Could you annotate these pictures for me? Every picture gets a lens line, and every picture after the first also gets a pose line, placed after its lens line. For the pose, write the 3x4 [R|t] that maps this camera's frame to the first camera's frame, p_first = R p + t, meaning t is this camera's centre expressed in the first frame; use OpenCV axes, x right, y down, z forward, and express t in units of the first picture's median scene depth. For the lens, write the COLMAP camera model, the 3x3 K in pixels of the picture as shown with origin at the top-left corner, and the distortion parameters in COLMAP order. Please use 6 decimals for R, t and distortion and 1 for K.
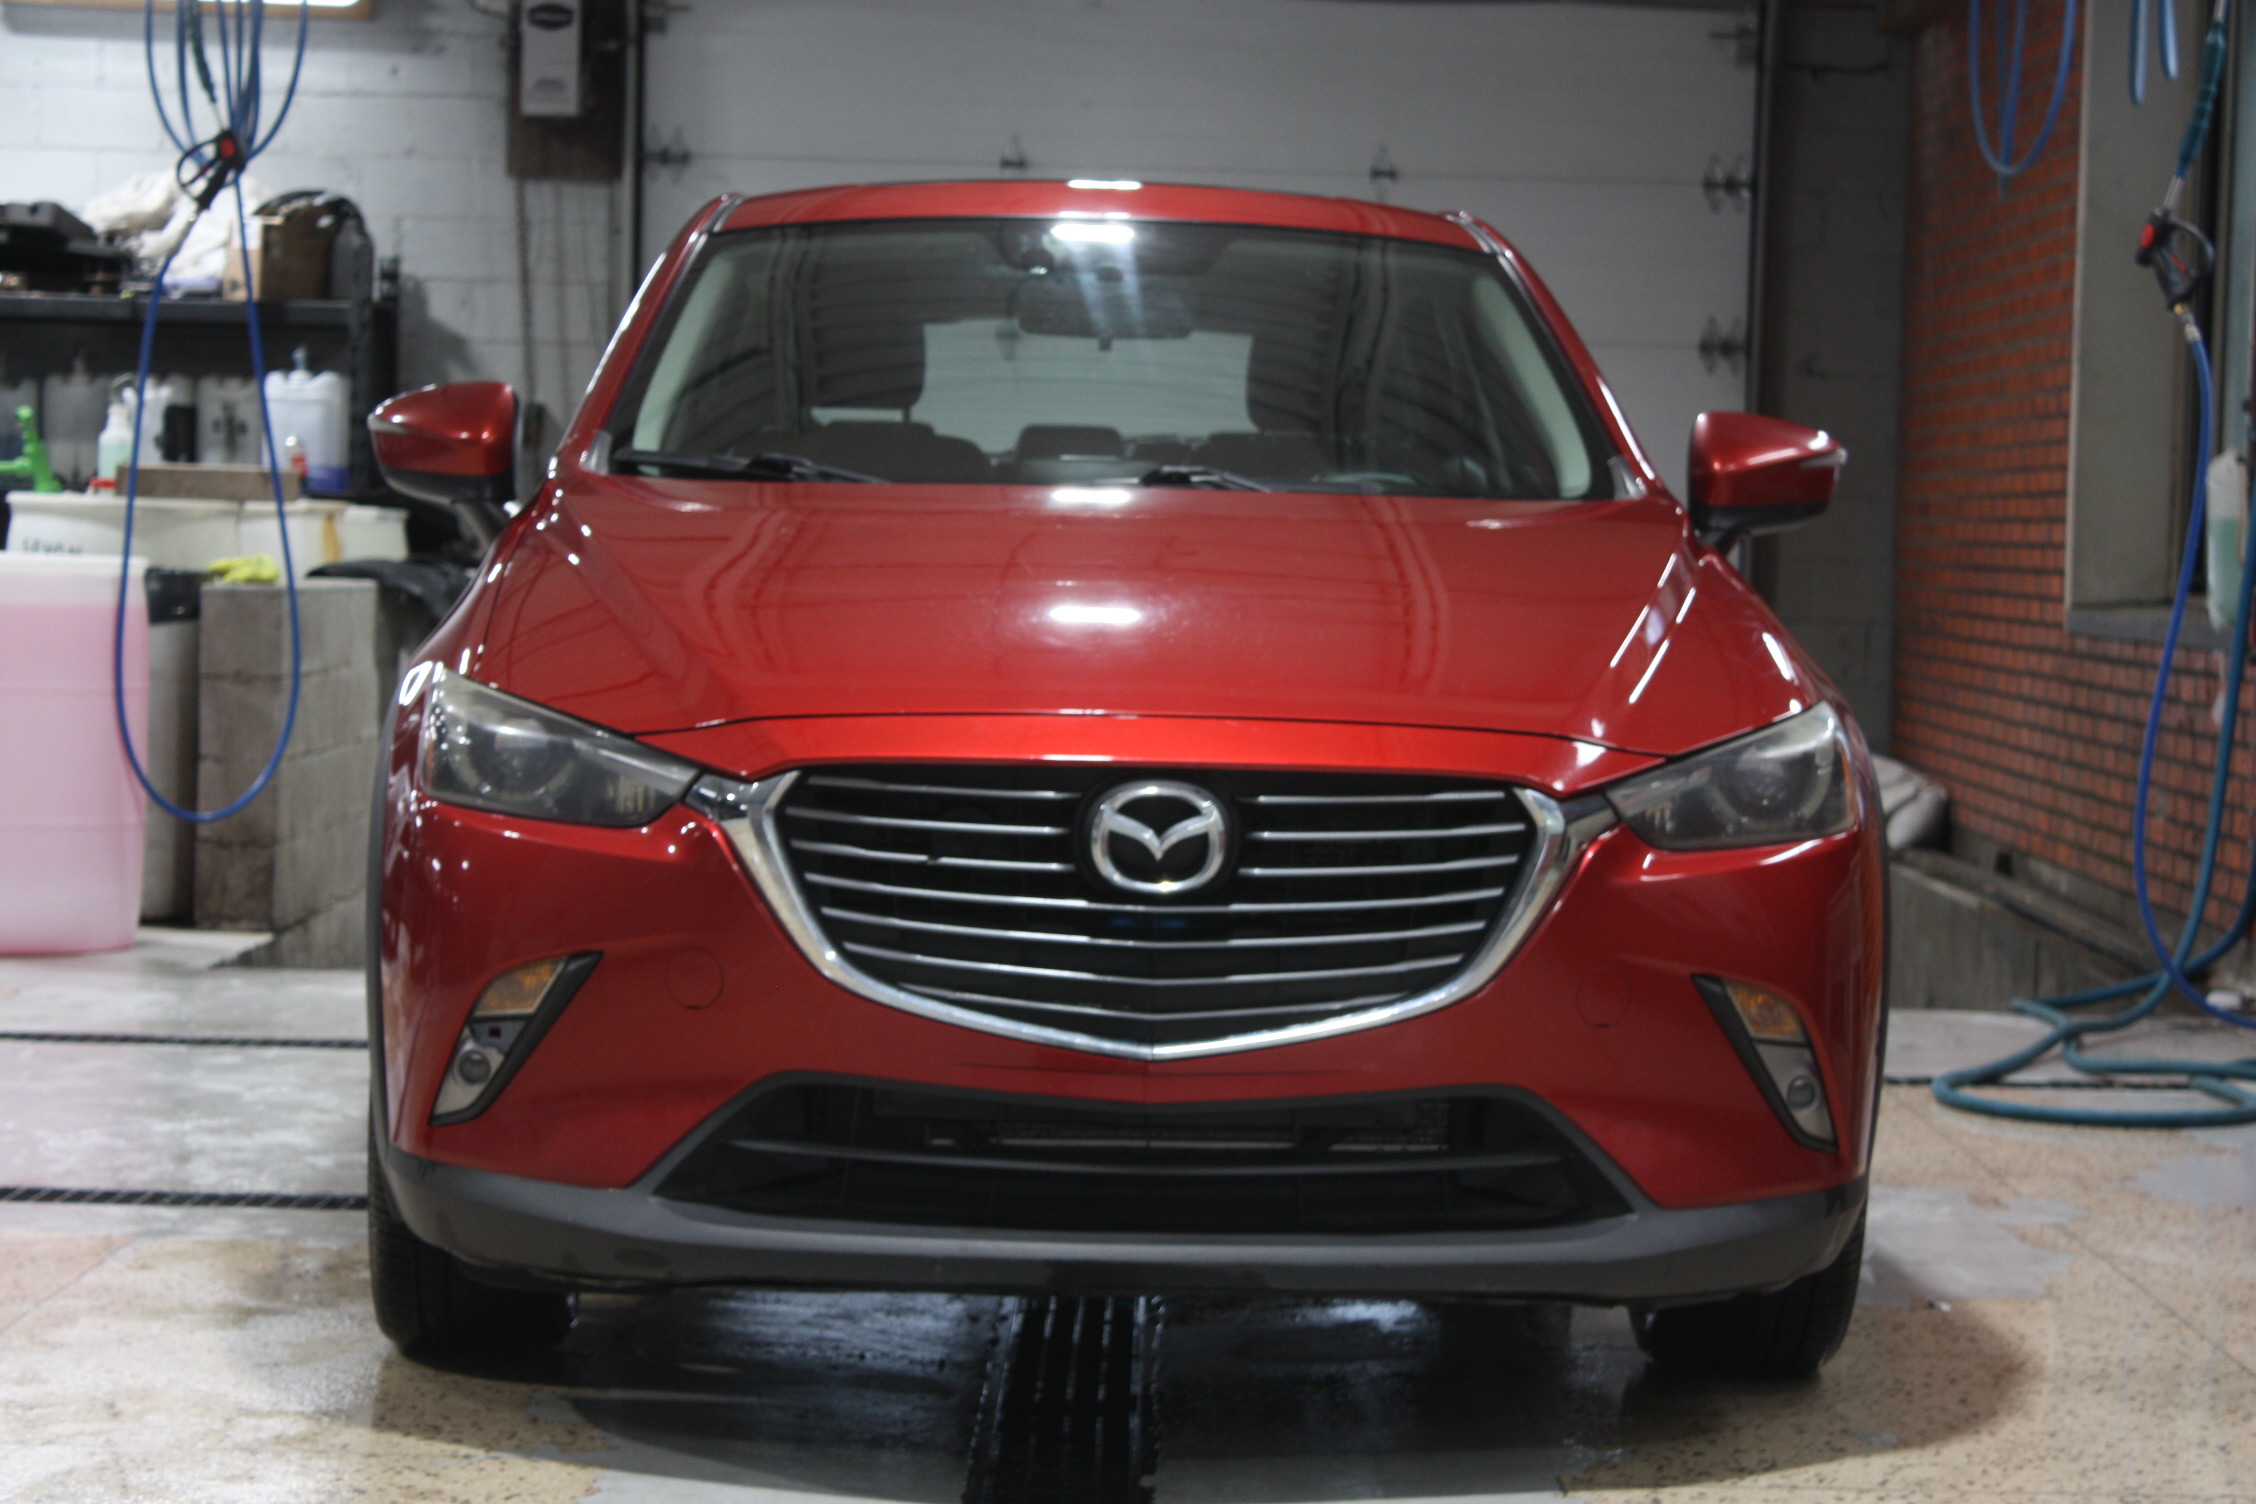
lens RADIAL K [[5231.7, 0, 1128.1], [0, 5231.7, 751.9], [0, 0, 1]] dist [0.148257, 0.000000]
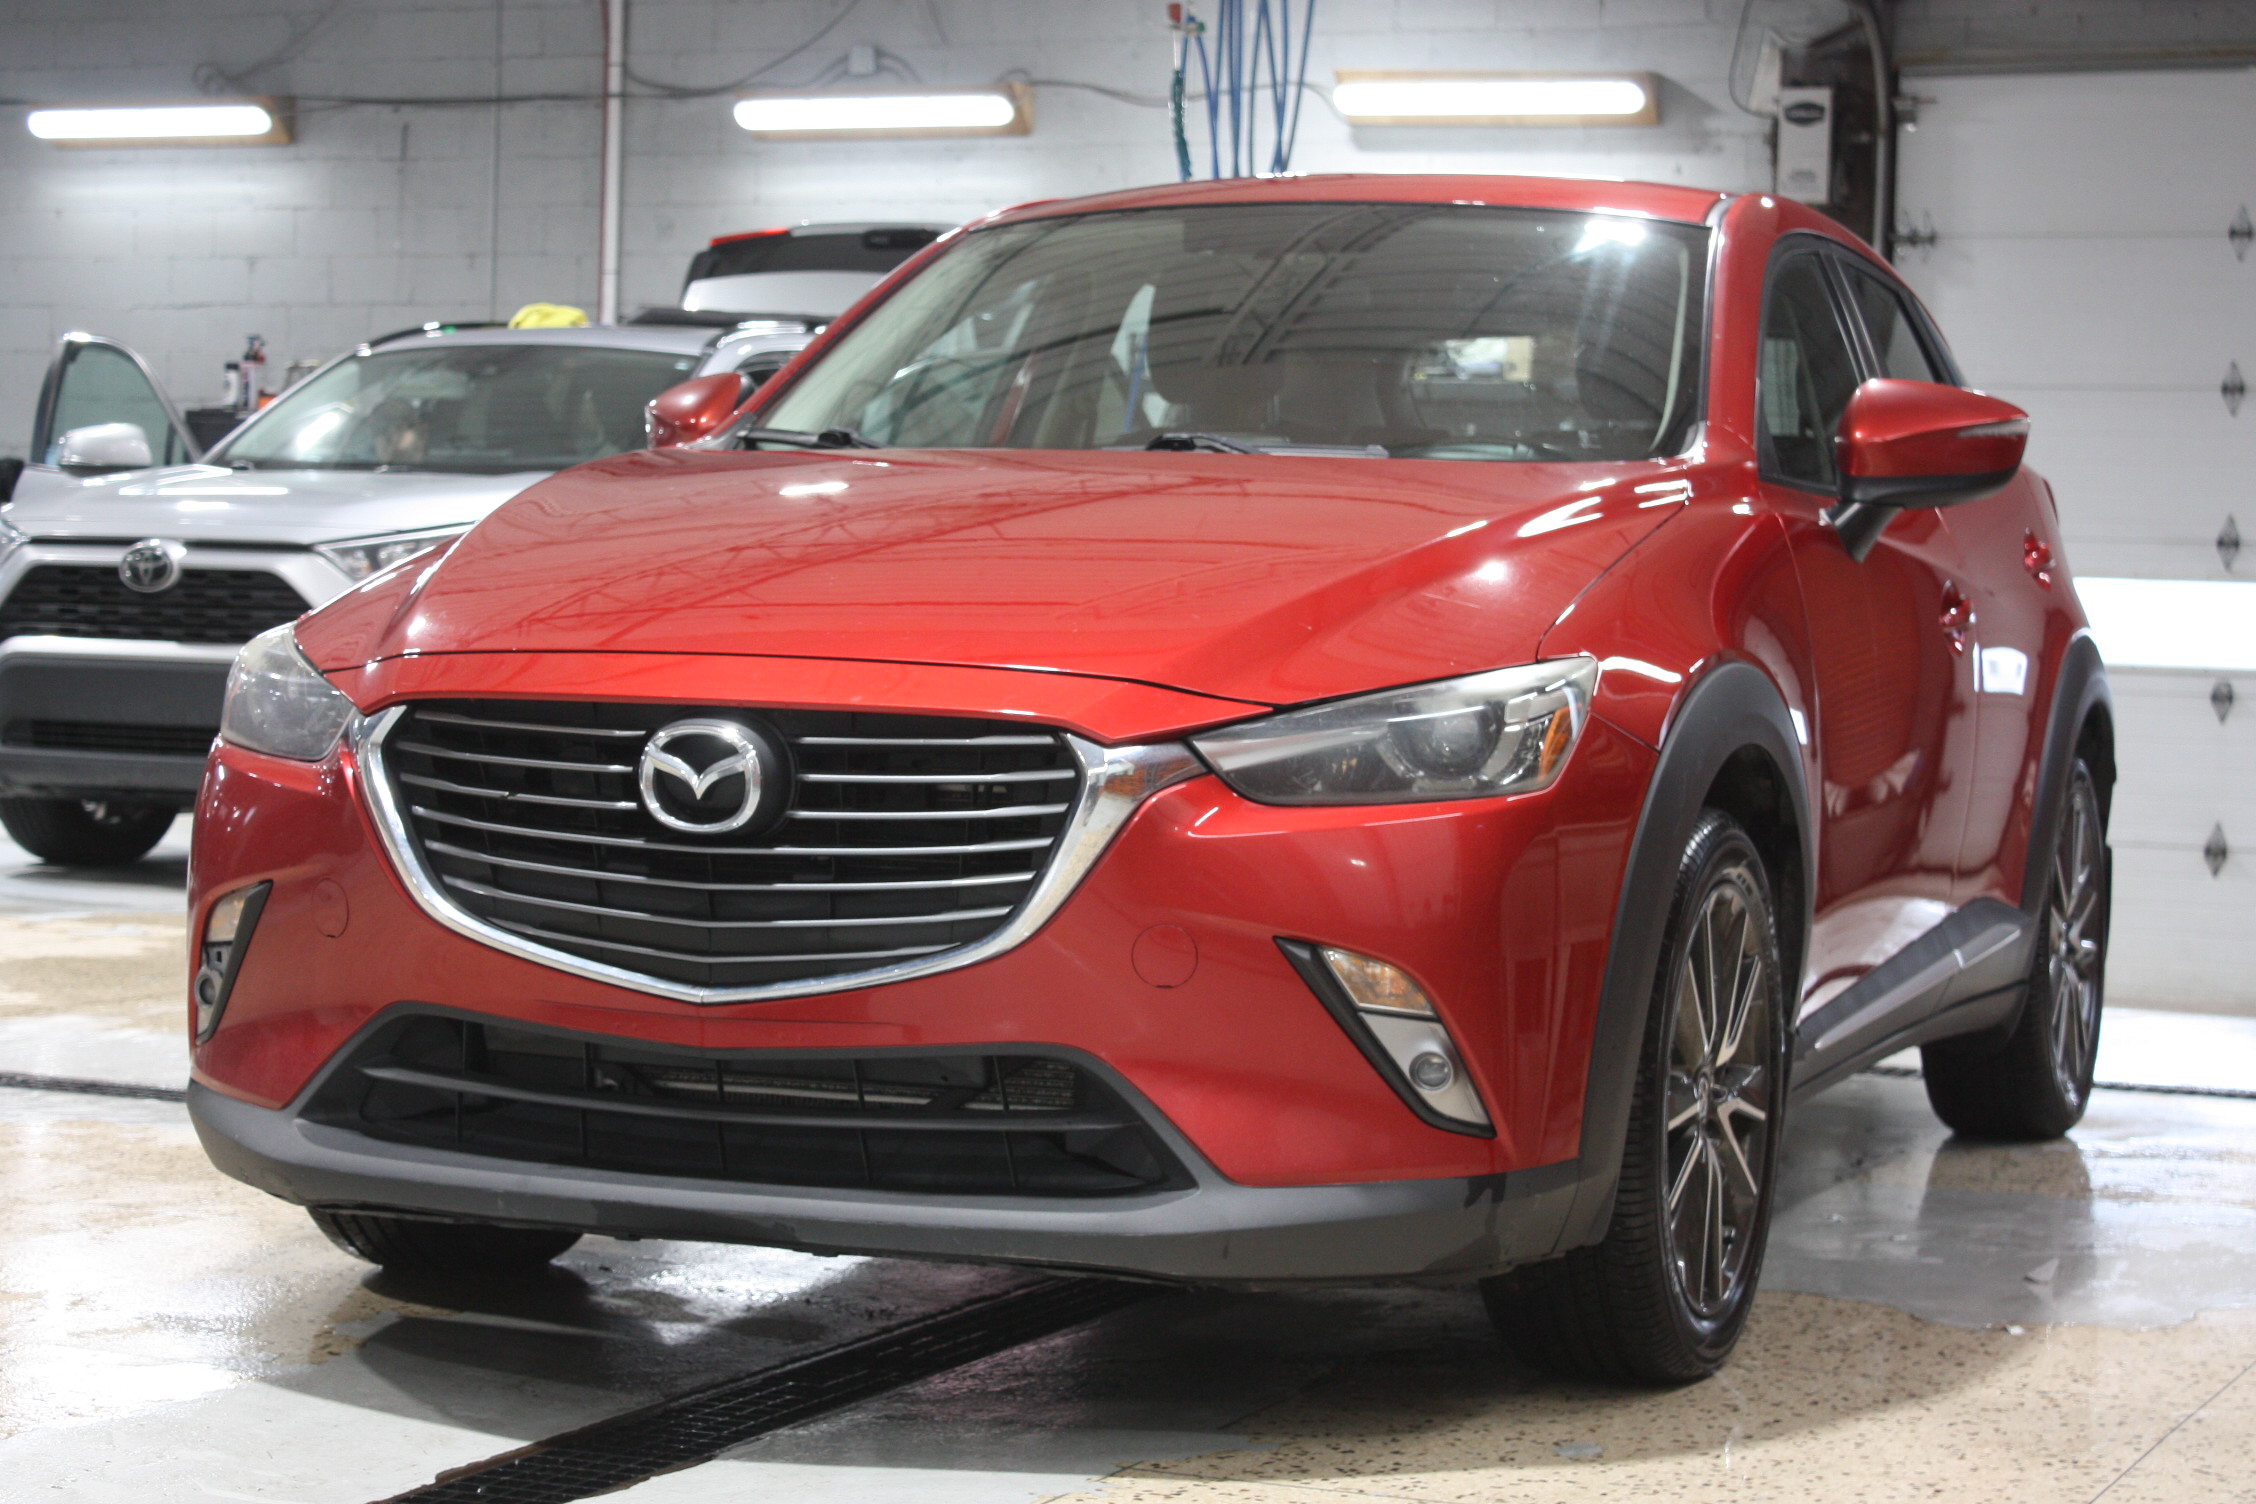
lens RADIAL K [[4553.6, 0, 1127.7], [0, 4553.6, 750.9], [0, 0, 1]] dist [-0.015823, 0.000000]
pose [[0.909800, 0.013695, -0.414822, 0.422466], [-0.021498, 0.999669, -0.014148, 0.021404], [0.414491, 0.021789, 0.909793, 0.250017]]
